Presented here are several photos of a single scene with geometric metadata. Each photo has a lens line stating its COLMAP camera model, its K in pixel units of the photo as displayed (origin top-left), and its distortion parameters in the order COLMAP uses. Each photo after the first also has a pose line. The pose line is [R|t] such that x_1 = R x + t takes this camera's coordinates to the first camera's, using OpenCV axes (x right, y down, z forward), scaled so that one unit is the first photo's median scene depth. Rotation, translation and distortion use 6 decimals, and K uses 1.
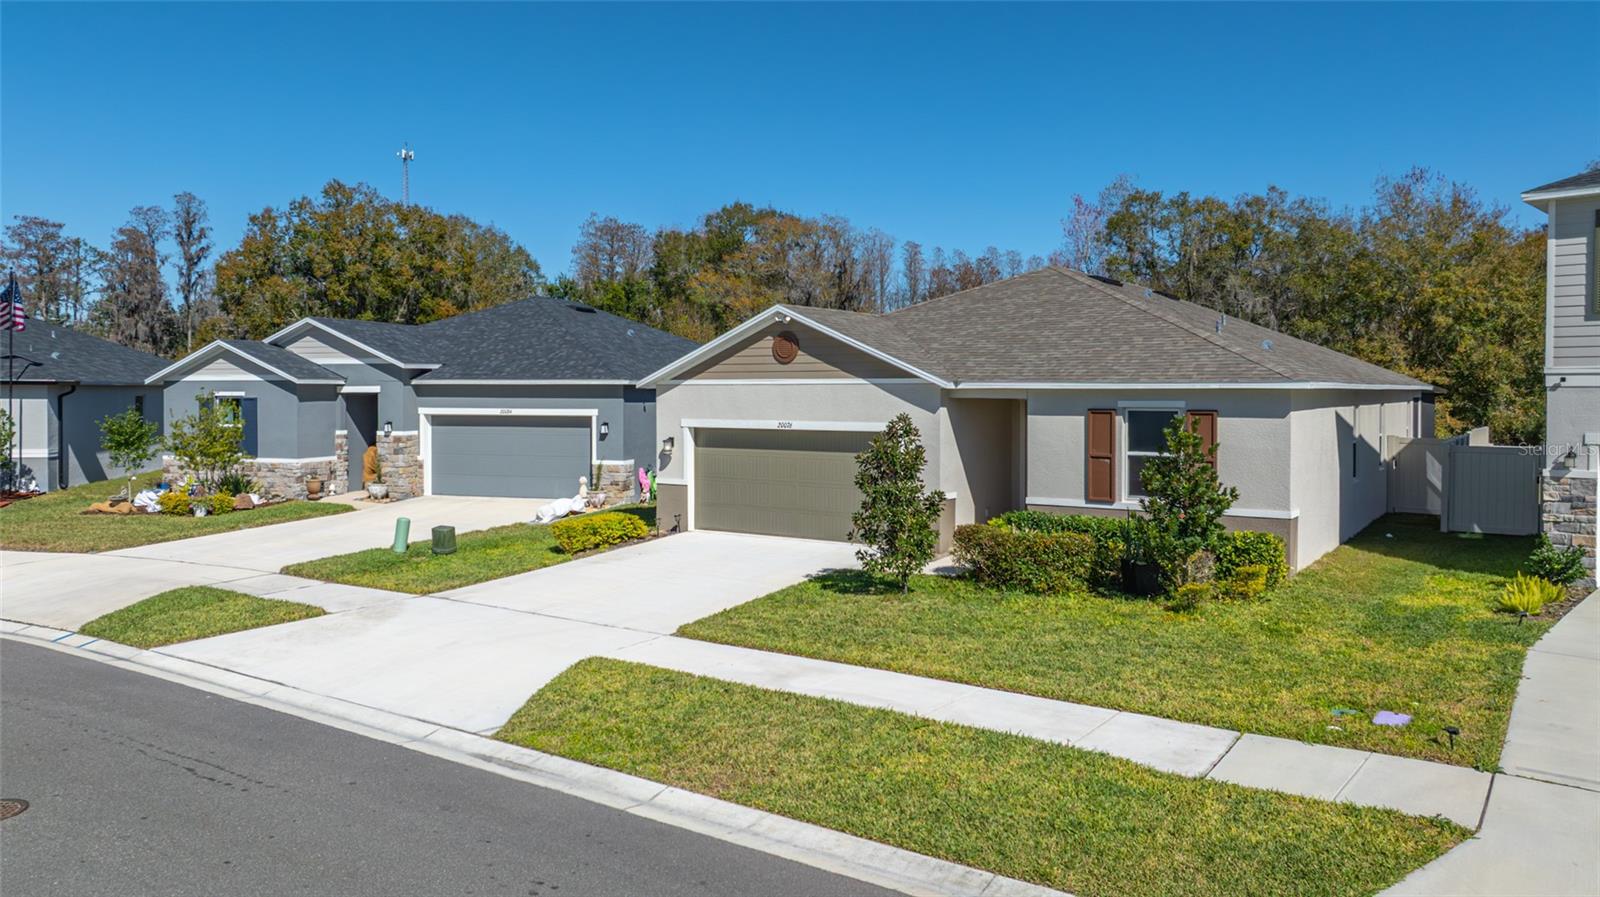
lens RADIAL K [[1126.4, 0, 810.1], [0, 1126.4, 439.4], [0, 0, 1]] dist [-0.022808, 0.013298]
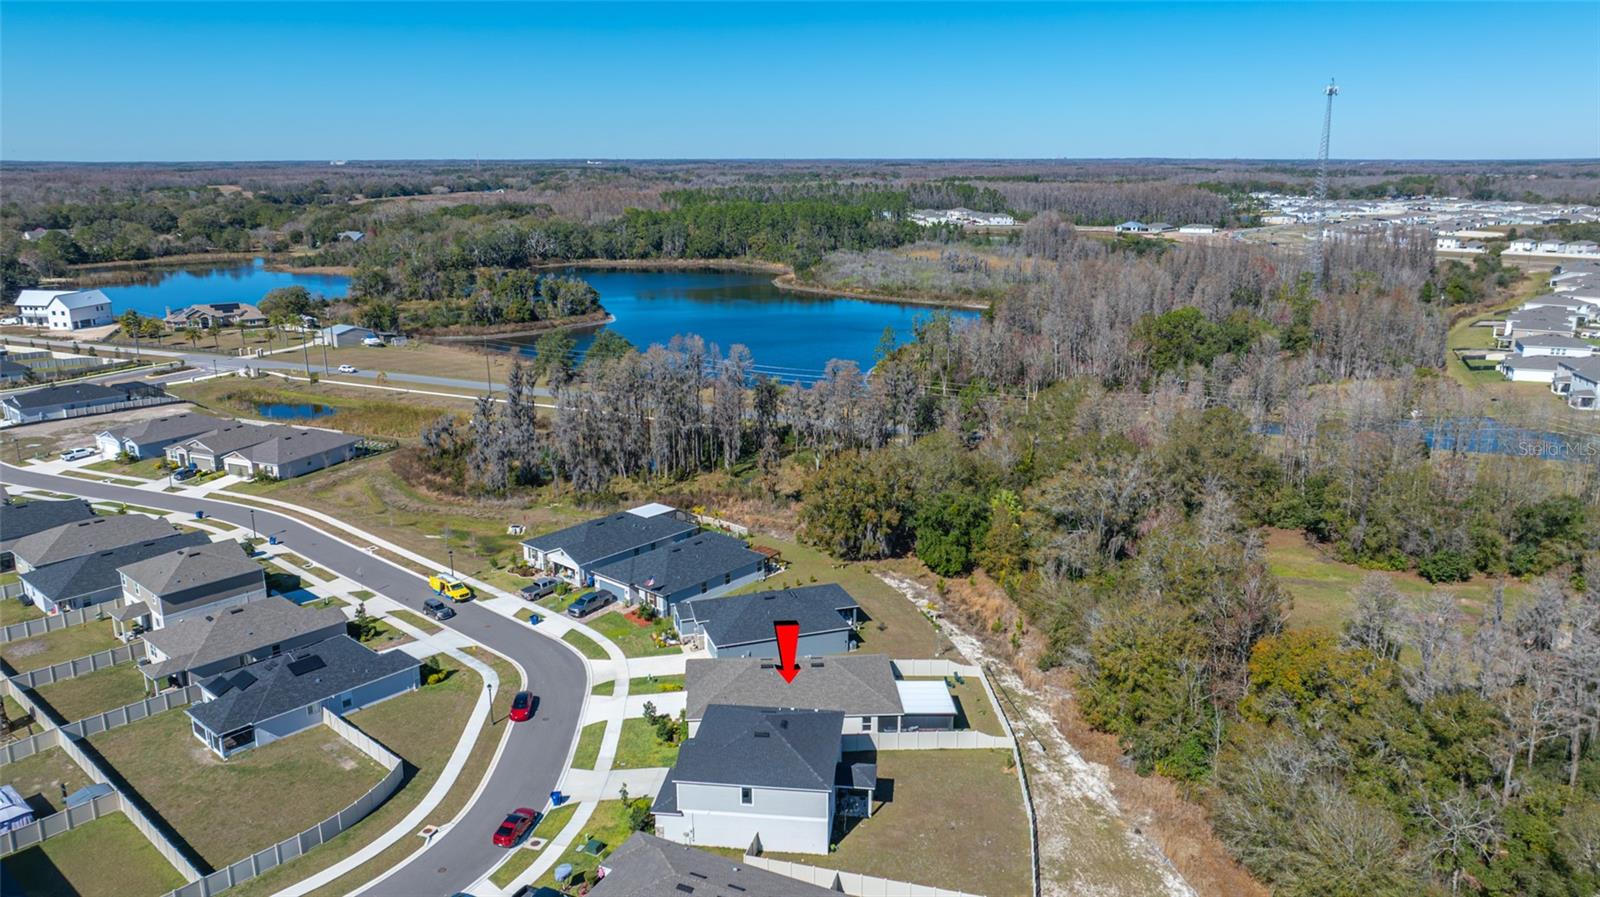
lens RADIAL K [[1126.4, 0, 803.0], [0, 1126.4, 455.6], [0, 0, 1]] dist [-0.022808, 0.013298]
pose [[0.591196, 0.205638, -0.779872, 4.491945], [-0.037946, 0.972971, 0.227789, -2.432490], [0.805635, -0.105075, 0.583020, -1.626070]]
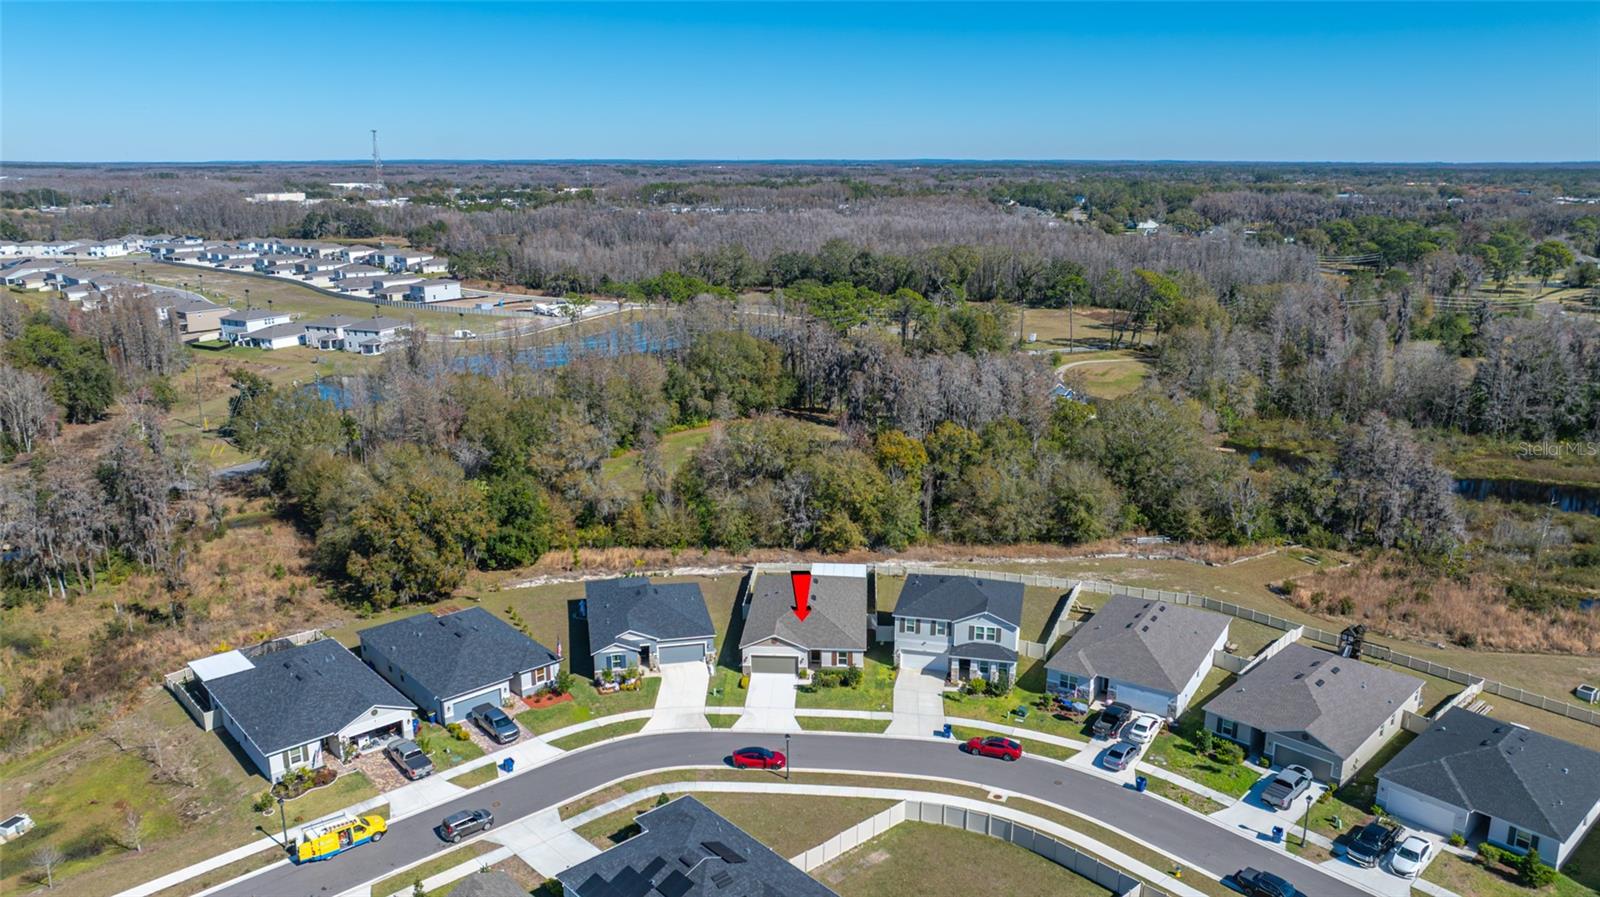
lens RADIAL K [[1126.4, 0, 806.6], [0, 1126.4, 446.9], [0, 0, 1]] dist [-0.022808, 0.013298]
pose [[0.865829, -0.124178, 0.484685, -2.545481], [0.024697, 0.978138, 0.206484, -2.245603], [-0.499730, -0.166810, 0.849968, -3.717740]]
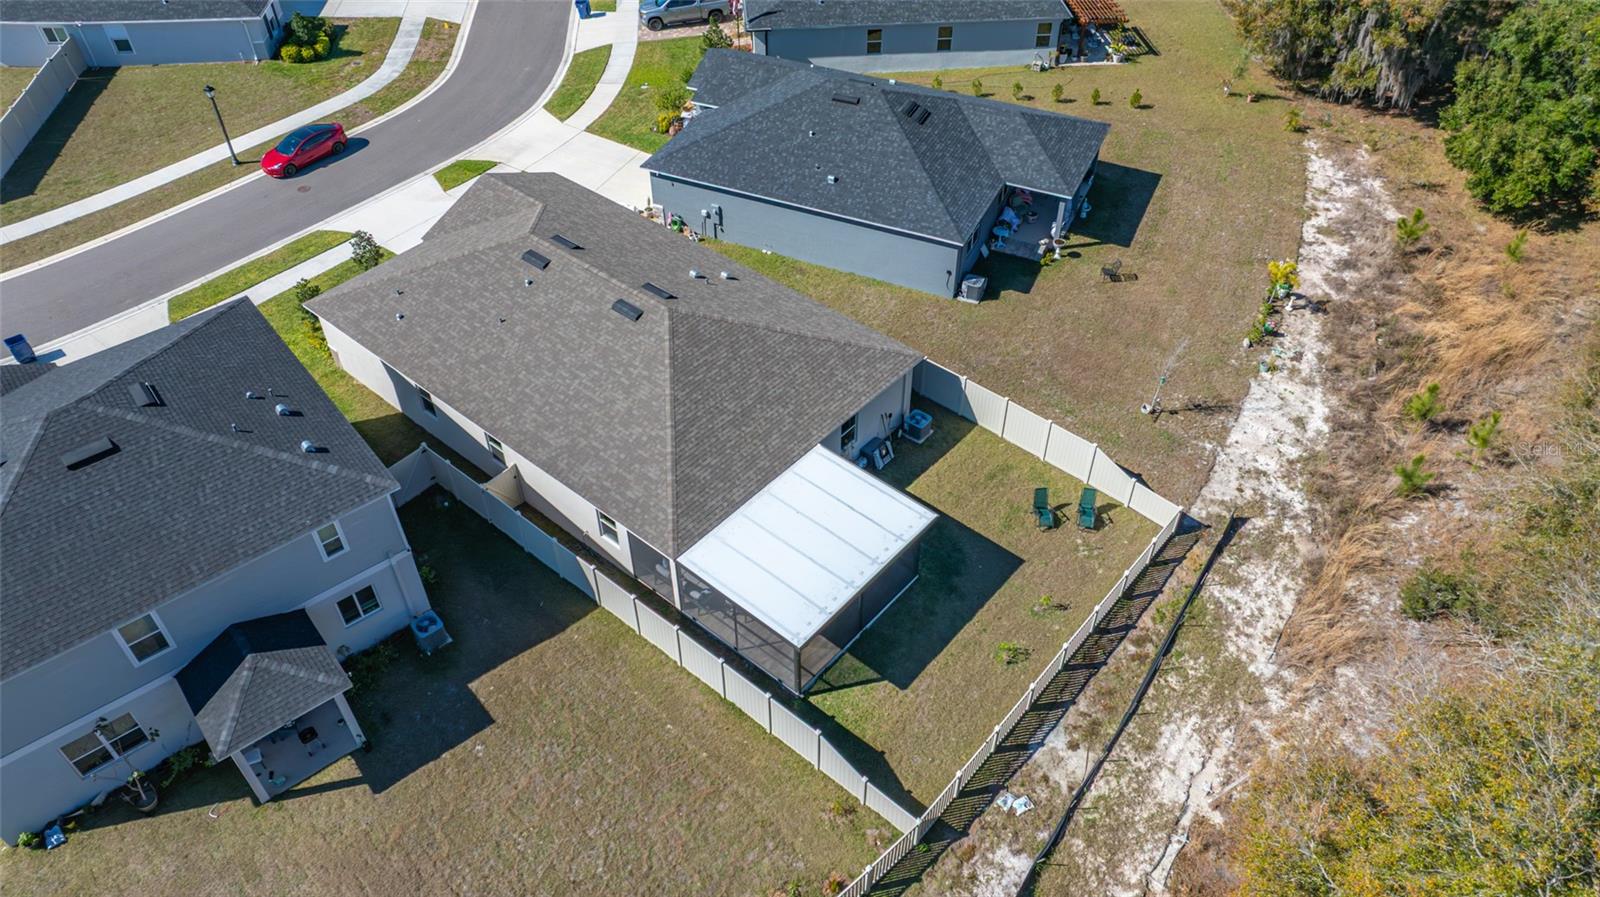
lens RADIAL K [[1126.4, 0, 799.3], [0, 1126.4, 446.1], [0, 0, 1]] dist [-0.022808, 0.013298]
pose [[-0.127354, 0.674000, -0.727671, 2.024679], [-0.045333, 0.728923, 0.683093, -1.376188], [0.990821, 0.119982, -0.062277, 1.961699]]
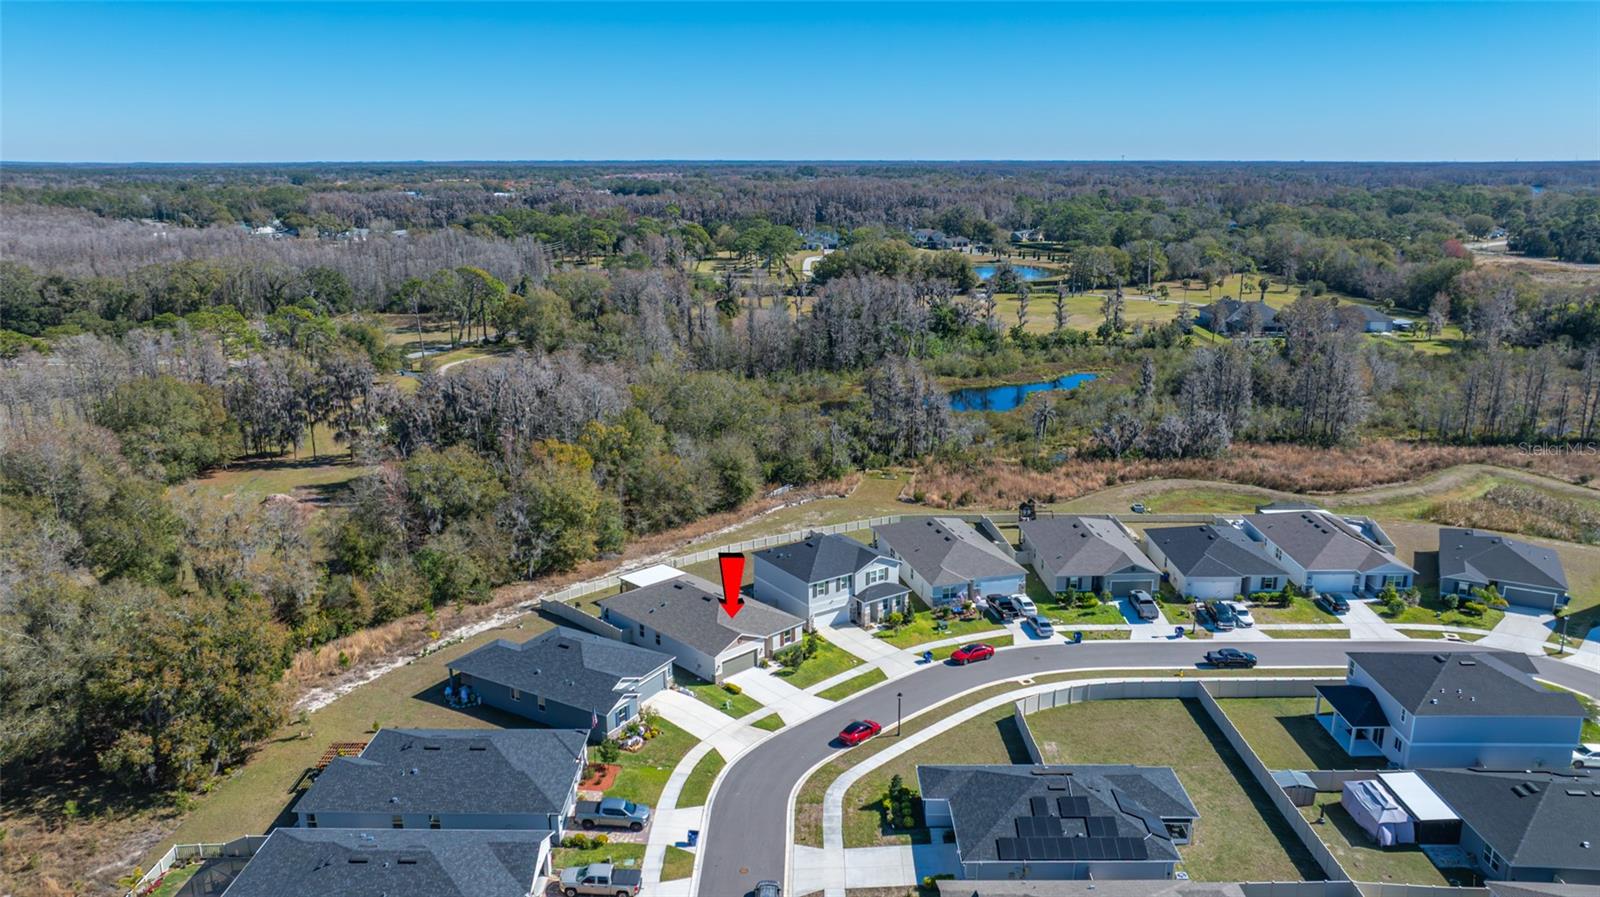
lens RADIAL K [[1126.4, 0, 803.9], [0, 1126.4, 452.2], [0, 0, 1]] dist [-0.022808, 0.013298]
pose [[0.221803, -0.248161, 0.942984, -5.115351], [0.051763, 0.968706, 0.242755, -2.391724], [-0.973717, -0.005032, 0.227707, -0.529000]]
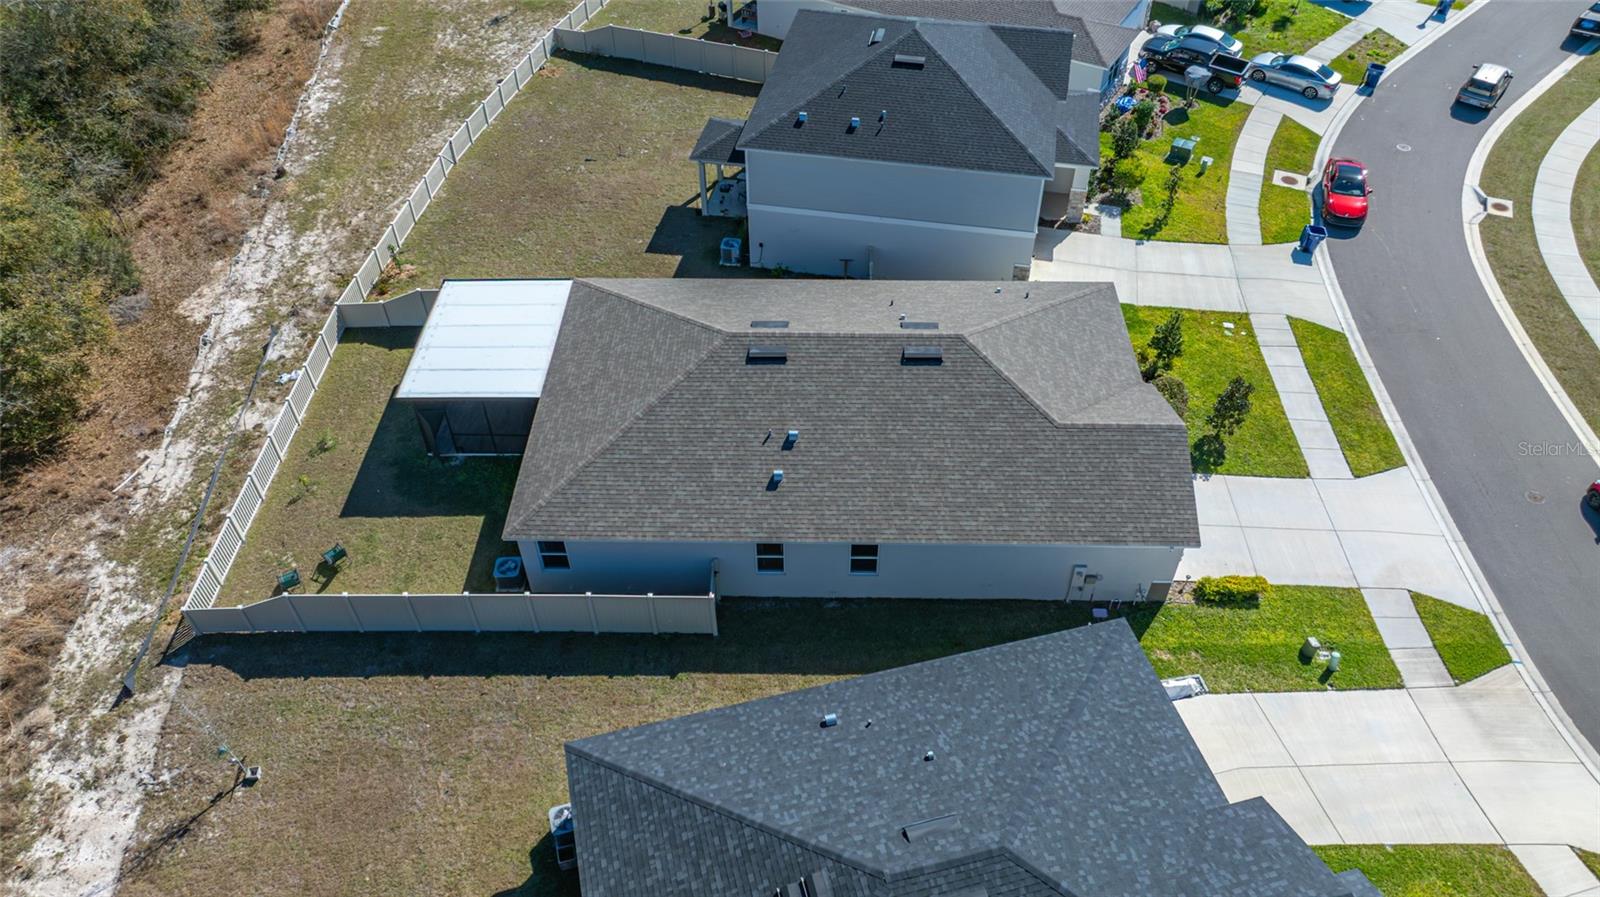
lens RADIAL K [[1126.4, 0, 806.7], [0, 1126.4, 446.4], [0, 0, 1]] dist [-0.022808, 0.013298]
pose [[-0.531248, -0.596175, 0.601957, -0.784846], [0.045204, 0.689553, 0.722823, -1.389491], [-0.846010, 0.411209, -0.339374, 2.171159]]
